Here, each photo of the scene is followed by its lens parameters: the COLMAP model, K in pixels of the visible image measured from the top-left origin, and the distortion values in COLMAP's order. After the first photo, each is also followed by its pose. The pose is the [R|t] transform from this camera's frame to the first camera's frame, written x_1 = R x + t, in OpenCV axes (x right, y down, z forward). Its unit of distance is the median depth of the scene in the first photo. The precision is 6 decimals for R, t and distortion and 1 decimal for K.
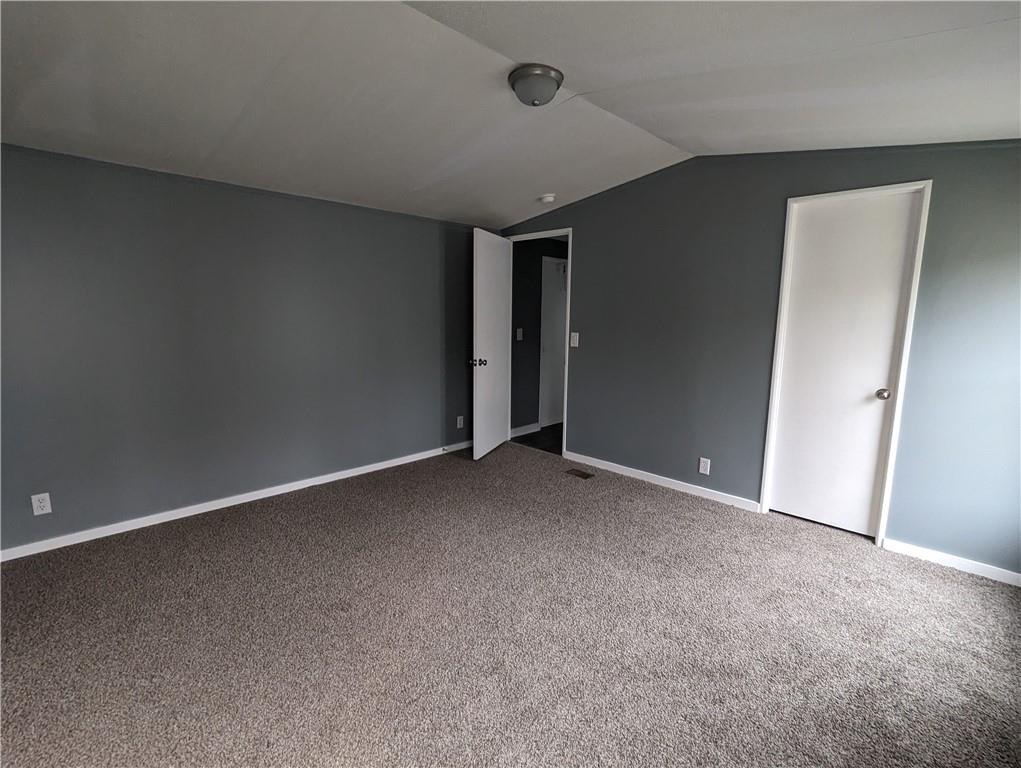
lens RADIAL K [[486.3, 0, 507.5], [0, 486.3, 384.7], [0, 0, 1]] dist [-0.003801, 0.002420]
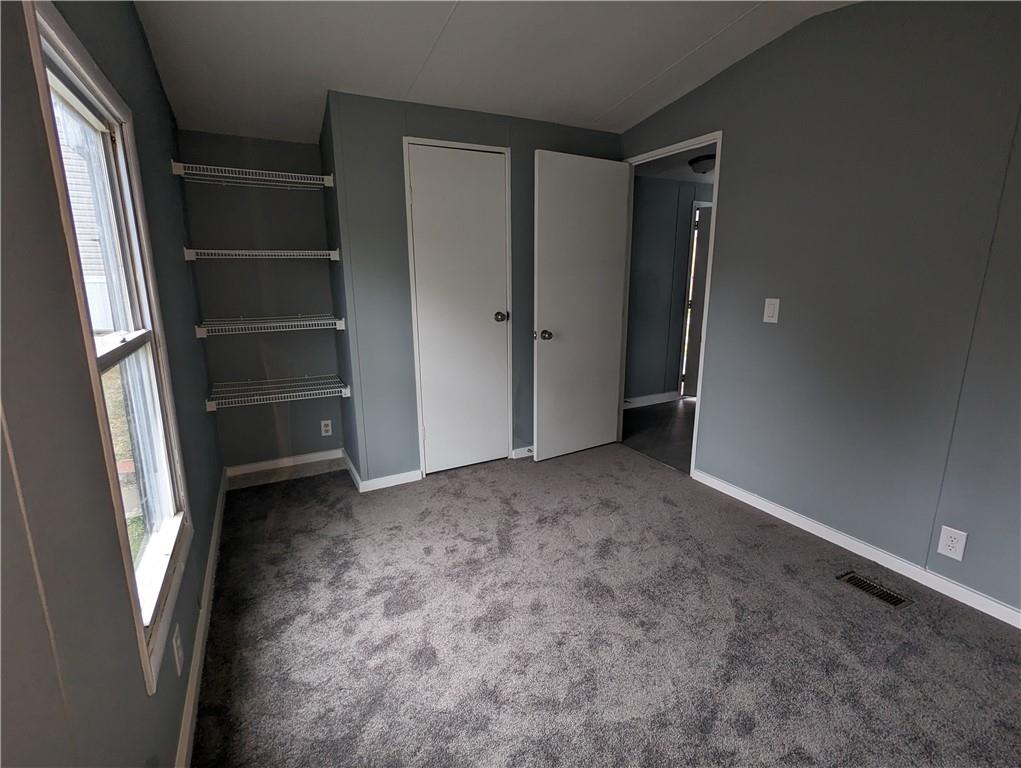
lens RADIAL K [[486.3, 0, 512.9], [0, 486.3, 382.0], [0, 0, 1]] dist [-0.003801, 0.002420]
pose [[0.872157, 0.094145, -0.480081, 0.218642], [-0.064713, 0.994887, 0.077537, -0.024671], [0.484927, -0.036557, 0.873790, 0.282206]]
